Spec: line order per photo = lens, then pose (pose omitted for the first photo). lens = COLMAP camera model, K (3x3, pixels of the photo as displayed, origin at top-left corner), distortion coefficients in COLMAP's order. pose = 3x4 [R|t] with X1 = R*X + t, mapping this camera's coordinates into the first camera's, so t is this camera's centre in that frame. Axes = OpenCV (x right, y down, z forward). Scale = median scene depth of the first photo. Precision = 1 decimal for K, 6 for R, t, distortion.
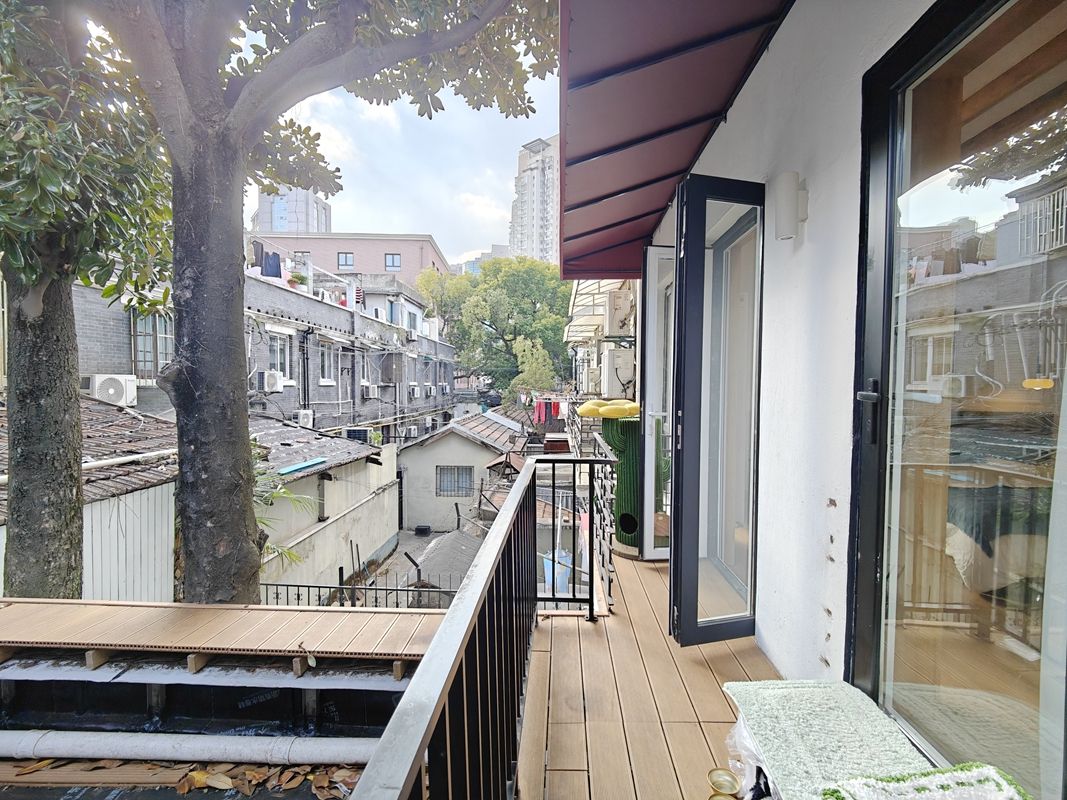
lens RADIAL K [[465.8, 0, 537.5], [0, 465.8, 396.9], [0, 0, 1]] dist [0.000644, -0.001476]
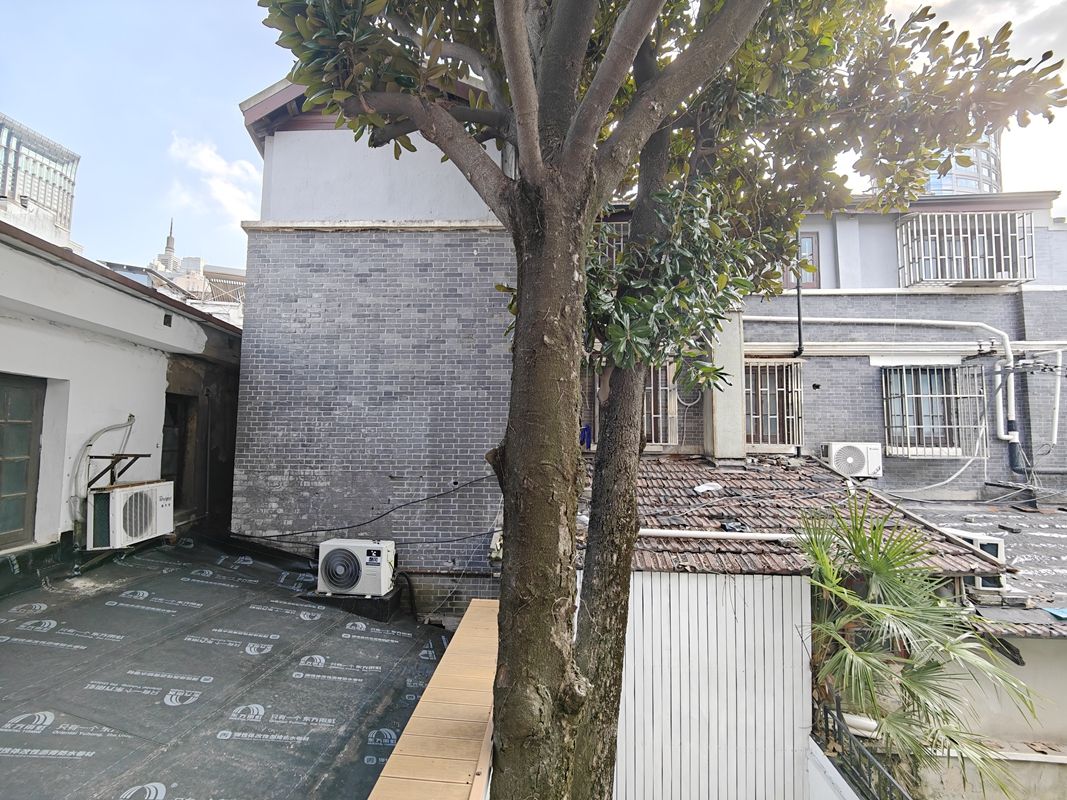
lens RADIAL K [[465.8, 0, 533.2], [0, 465.8, 401.6], [0, 0, 1]] dist [0.000644, -0.001476]
pose [[-0.016338, -0.082038, -0.996495, 0.075112], [-0.039866, 0.995889, -0.081334, -0.038967], [0.999071, 0.038397, -0.019541, 0.510602]]
